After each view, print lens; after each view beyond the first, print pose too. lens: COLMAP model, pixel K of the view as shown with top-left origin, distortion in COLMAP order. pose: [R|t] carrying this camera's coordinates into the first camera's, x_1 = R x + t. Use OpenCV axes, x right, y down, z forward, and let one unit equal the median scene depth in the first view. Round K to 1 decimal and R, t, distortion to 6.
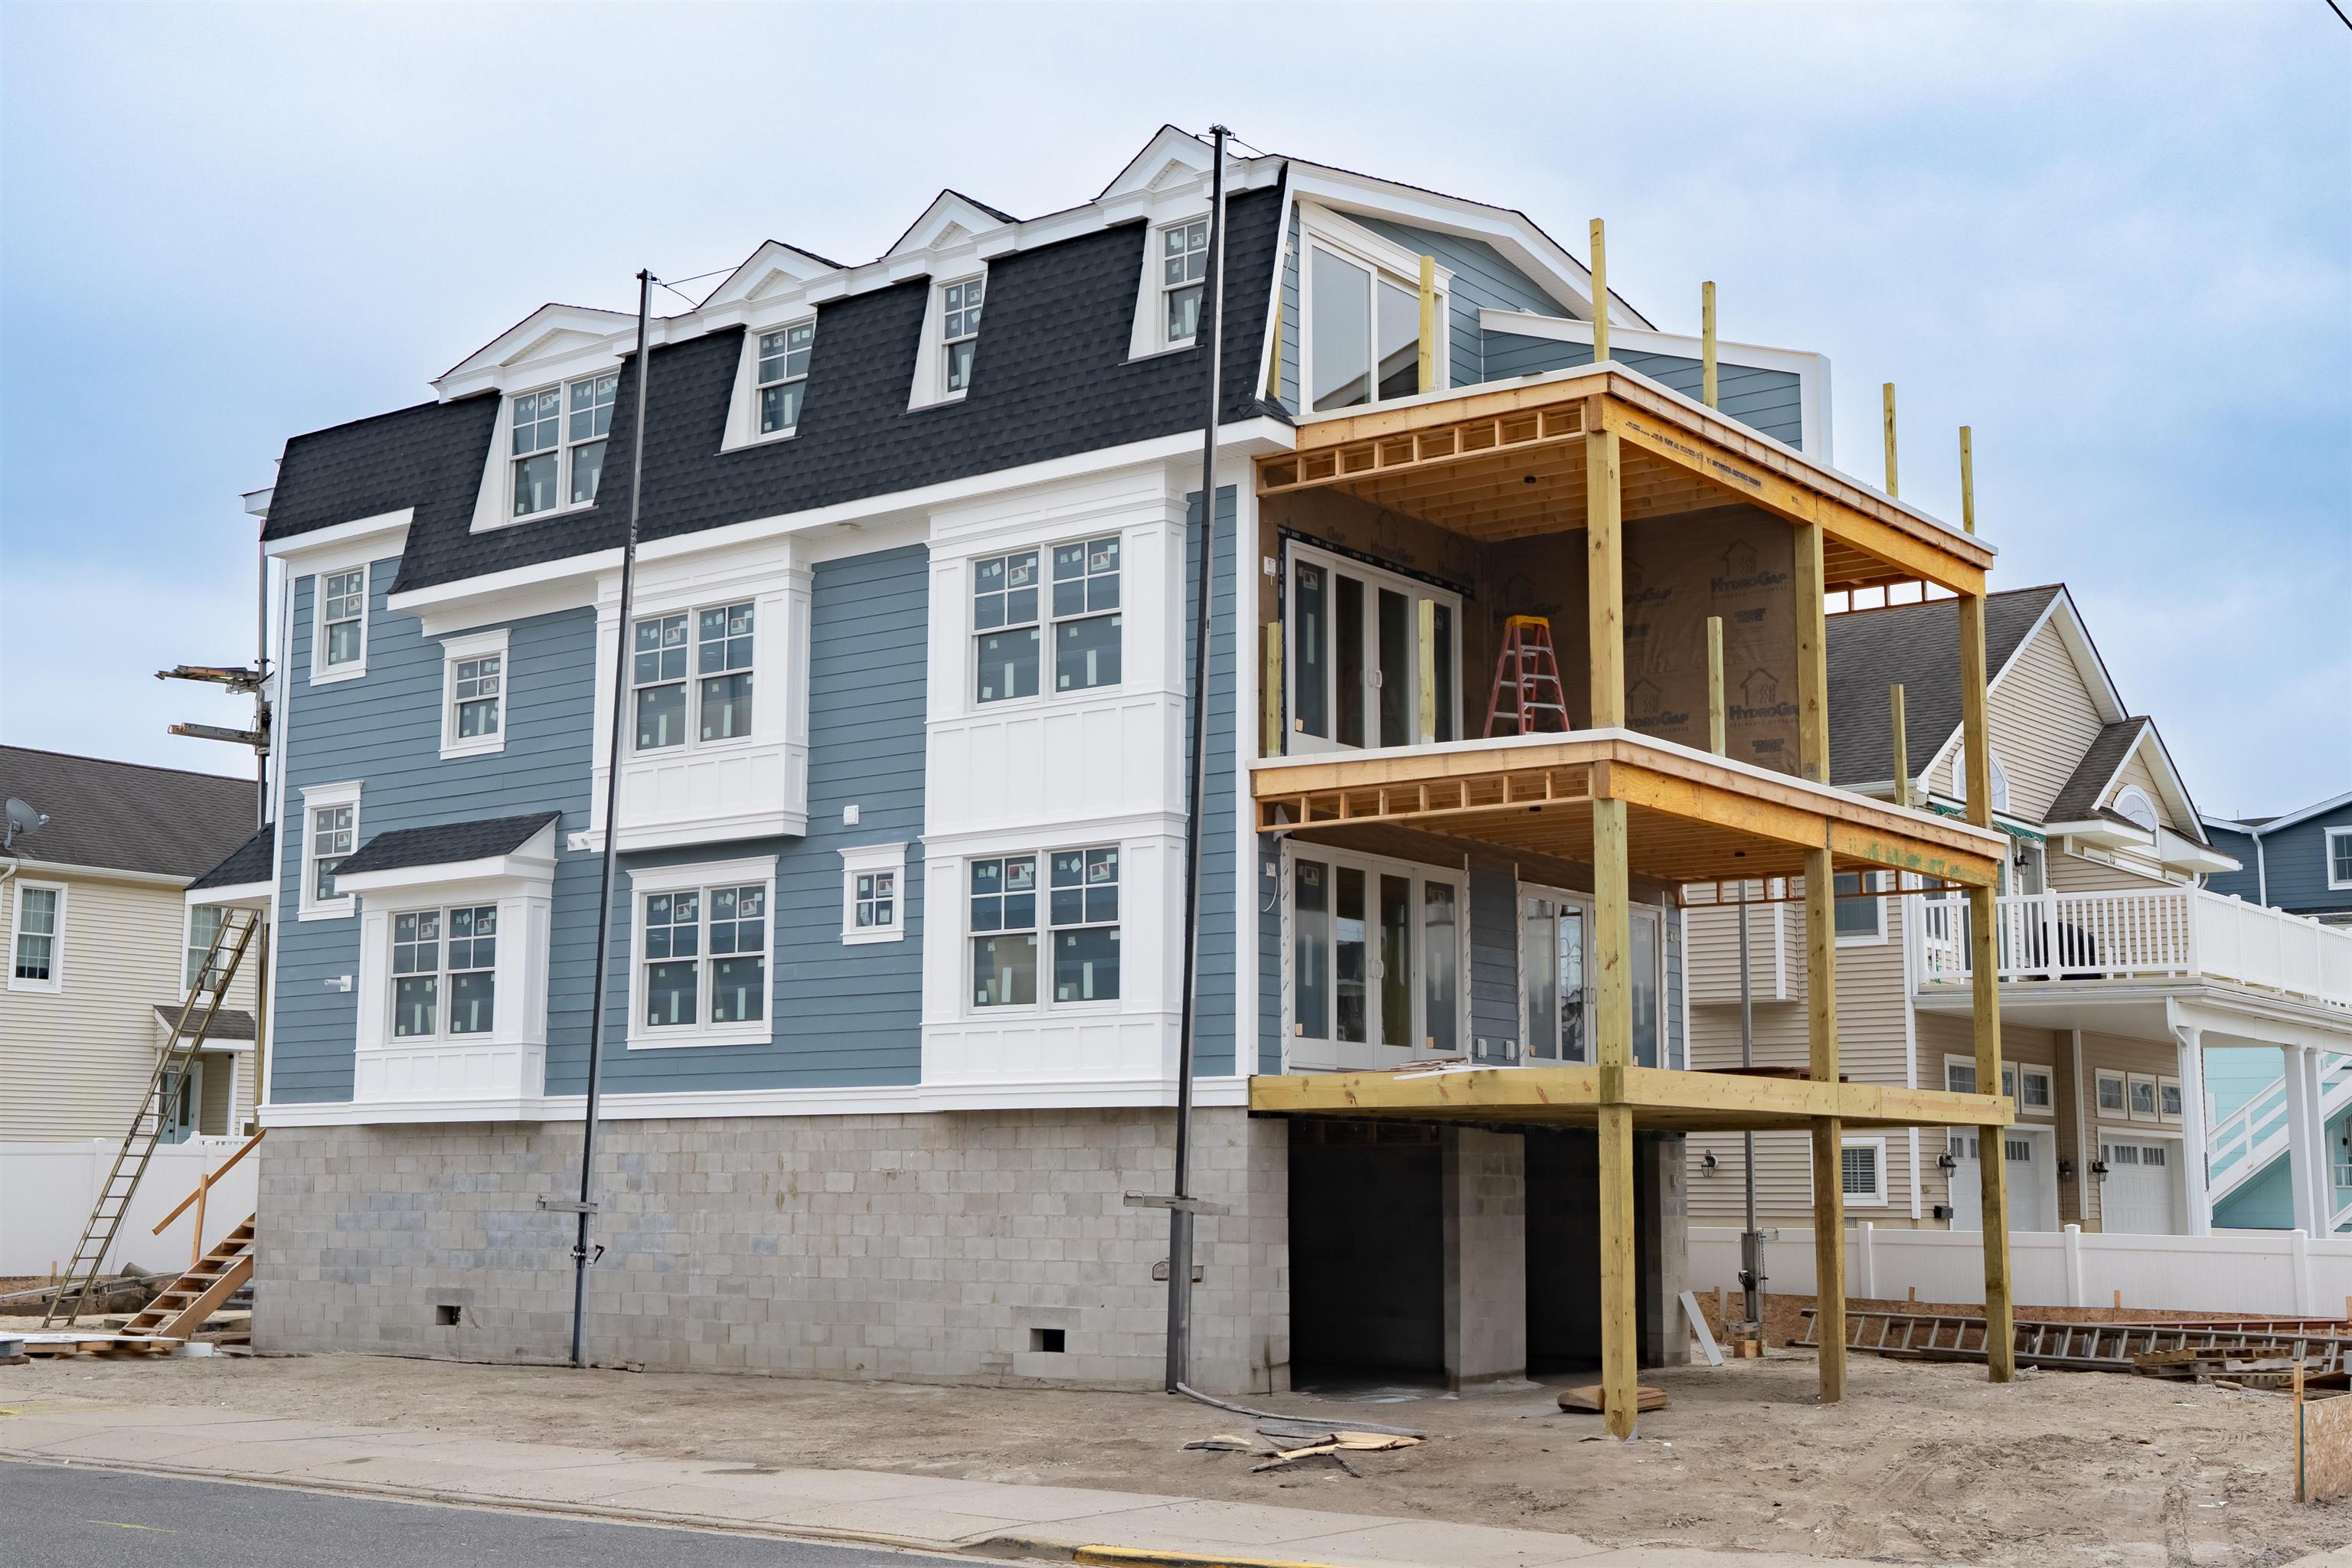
lens RADIAL K [[2798.2, 0, 1173.1], [0, 2798.2, 783.1], [0, 0, 1]] dist [0.031058, 0.029875]
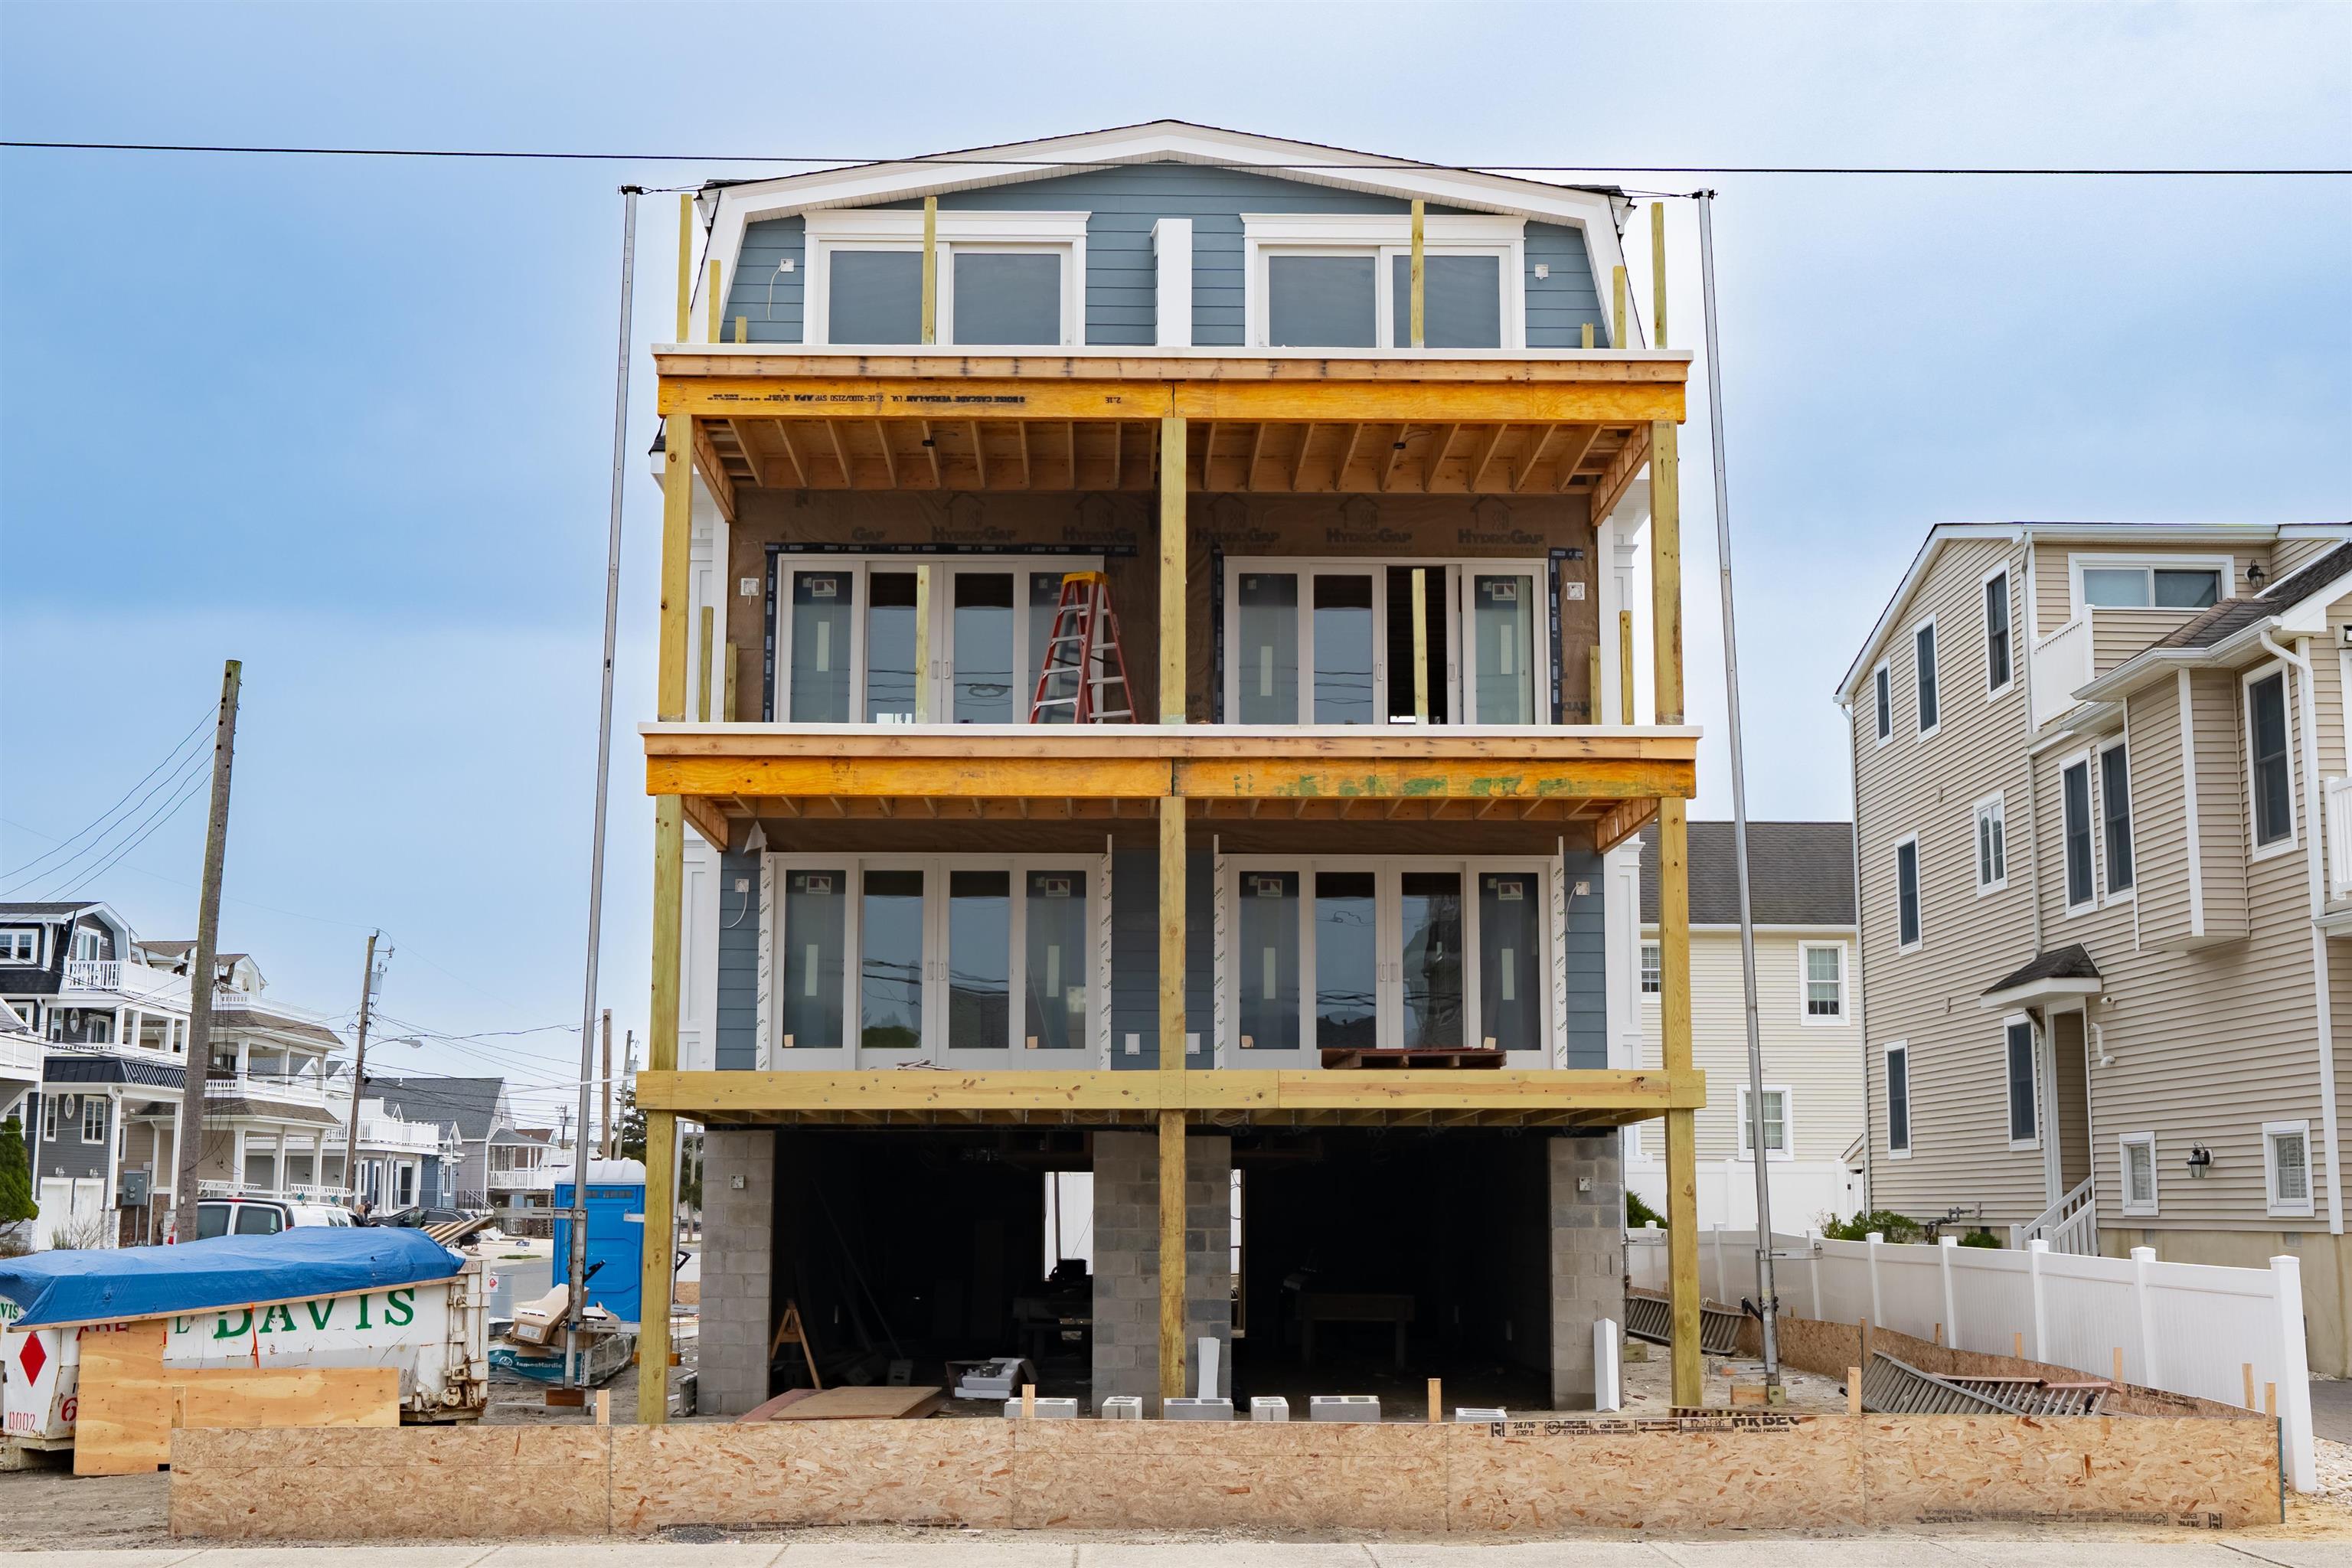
lens RADIAL K [[2798.2, 0, 1173.1], [0, 2798.2, 783.1], [0, 0, 1]] dist [0.031058, 0.029875]
pose [[0.627872, -0.119498, -0.769088, 0.847960], [0.117159, 0.991395, -0.058393, 0.066189], [0.769448, -0.053442, 0.636470, 0.438594]]
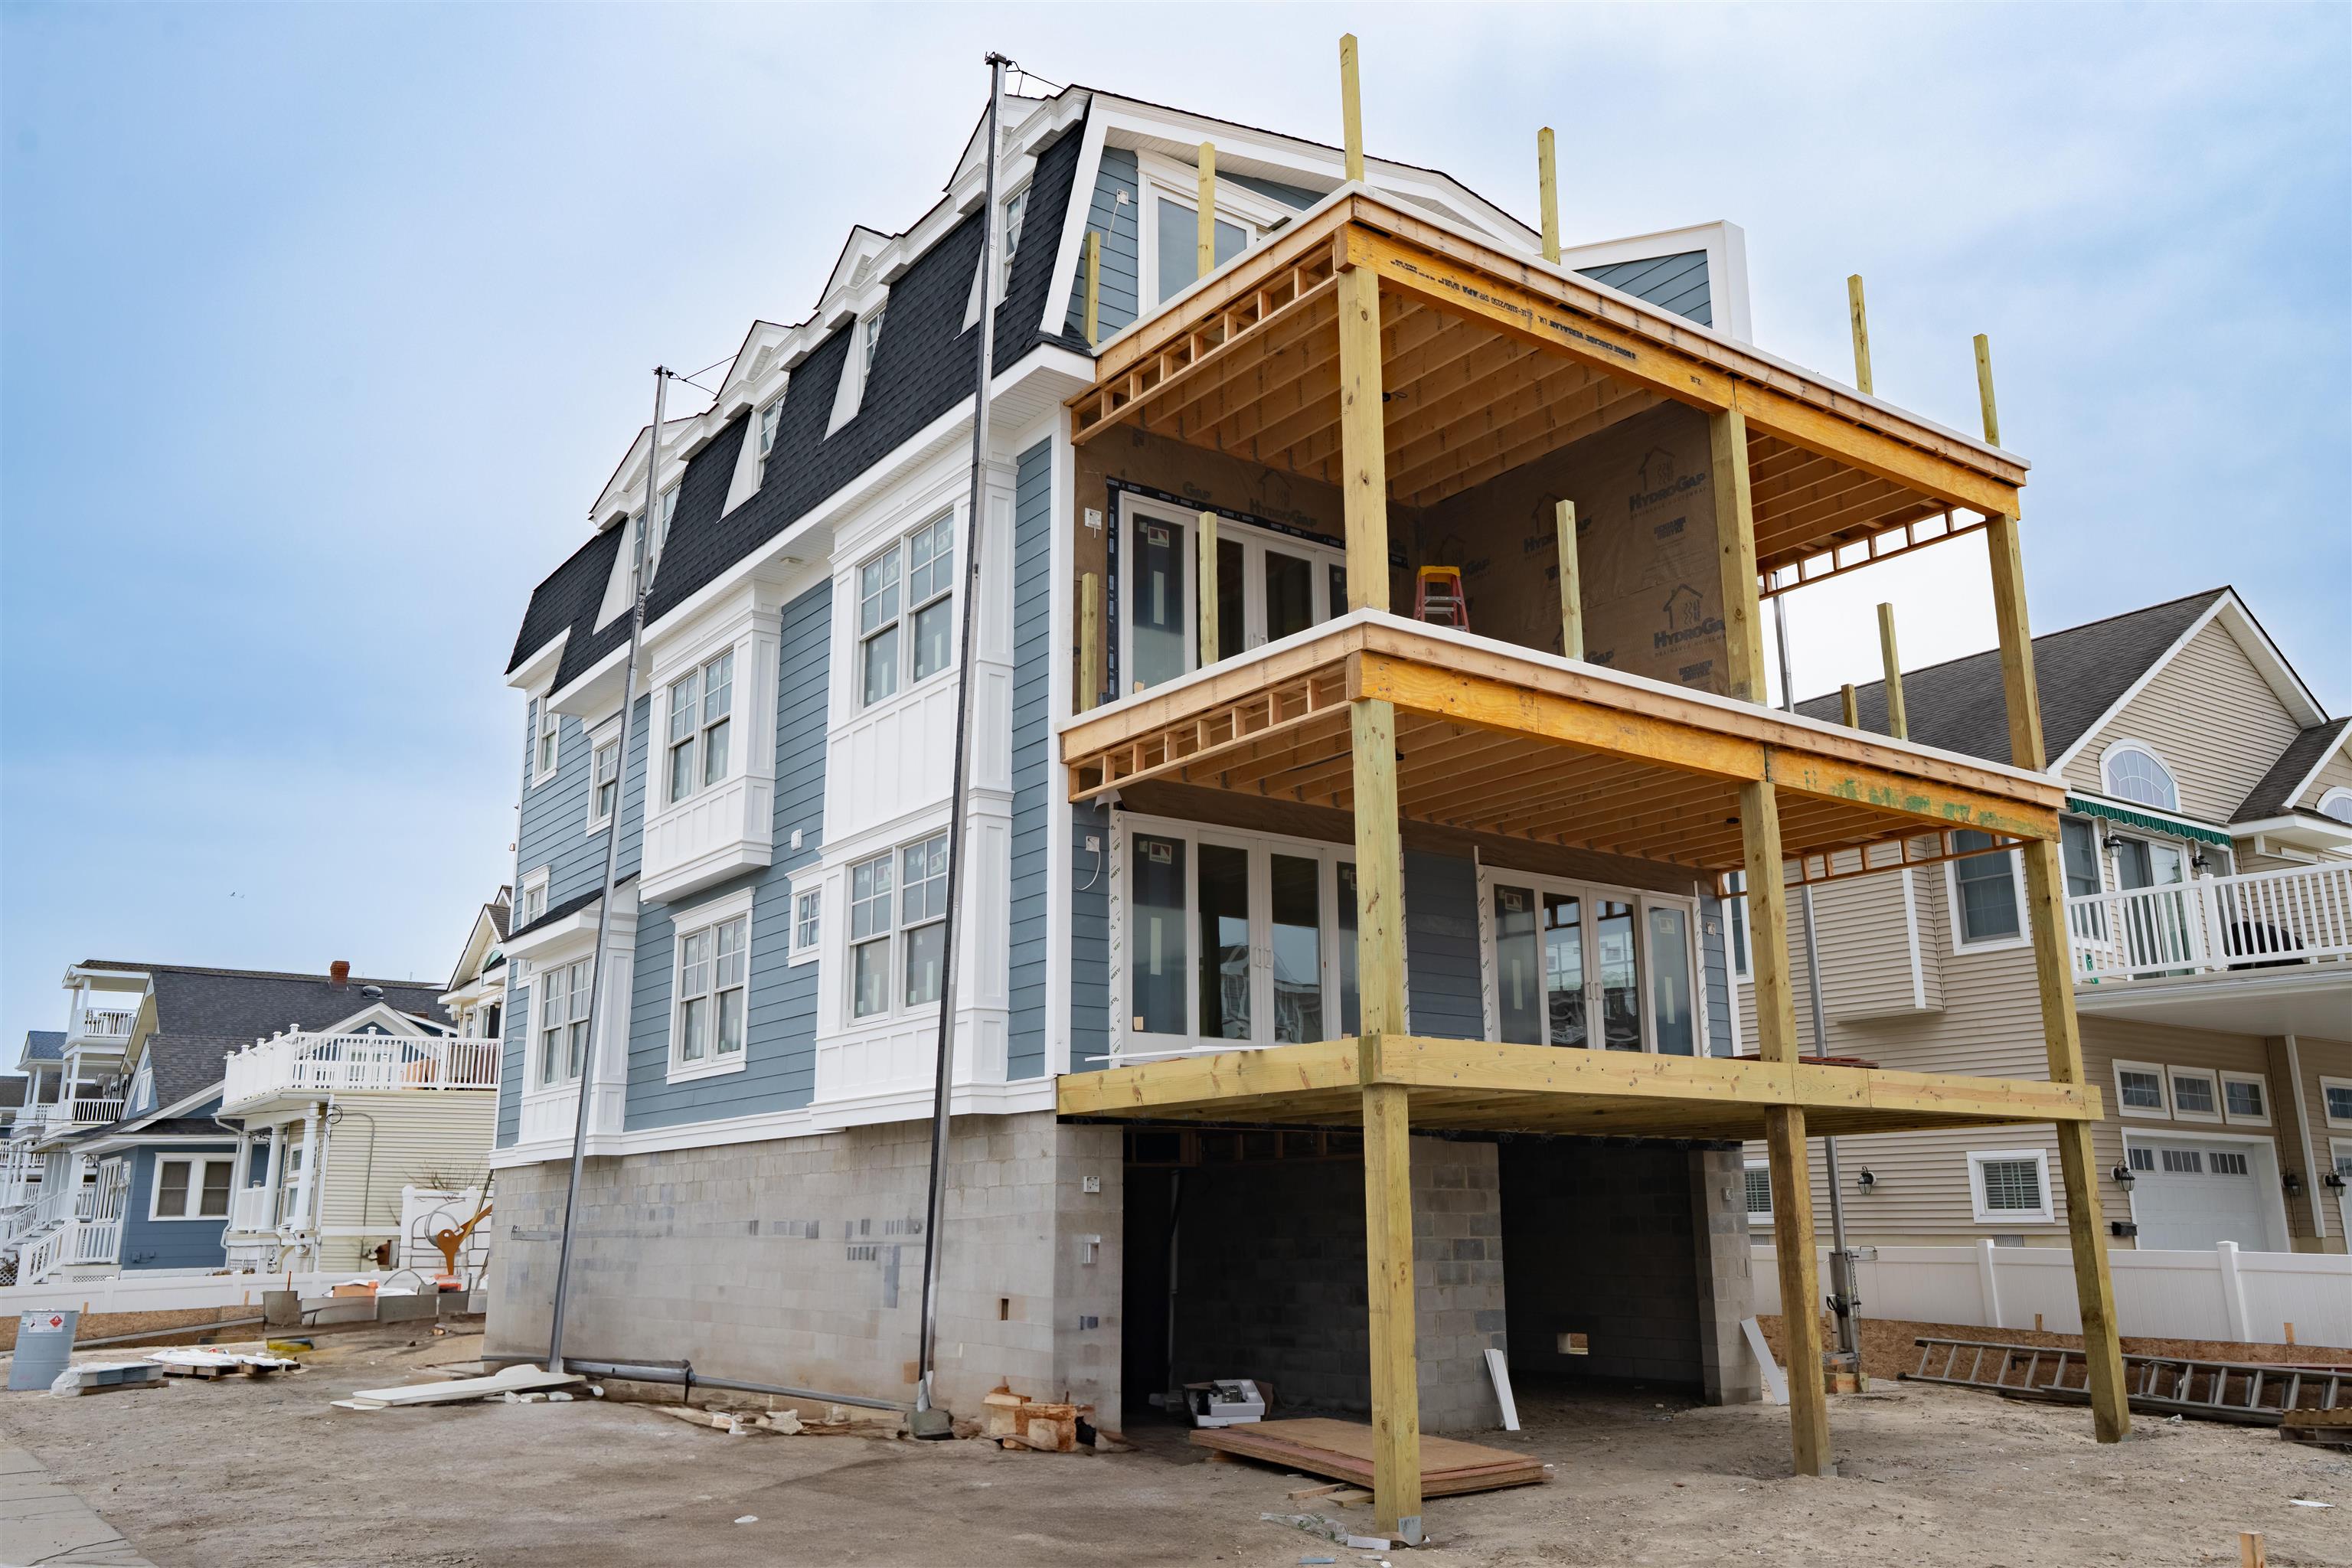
lens RADIAL K [[1849.9, 0, 1176.0], [0, 1849.9, 784.0], [0, 0, 1]] dist [0.011797, 0.050872]
pose [[0.957963, -0.077948, -0.276099, 0.207674], [0.053108, 0.993931, -0.096341, 0.064862], [0.281933, 0.077628, 0.956289, 0.406624]]
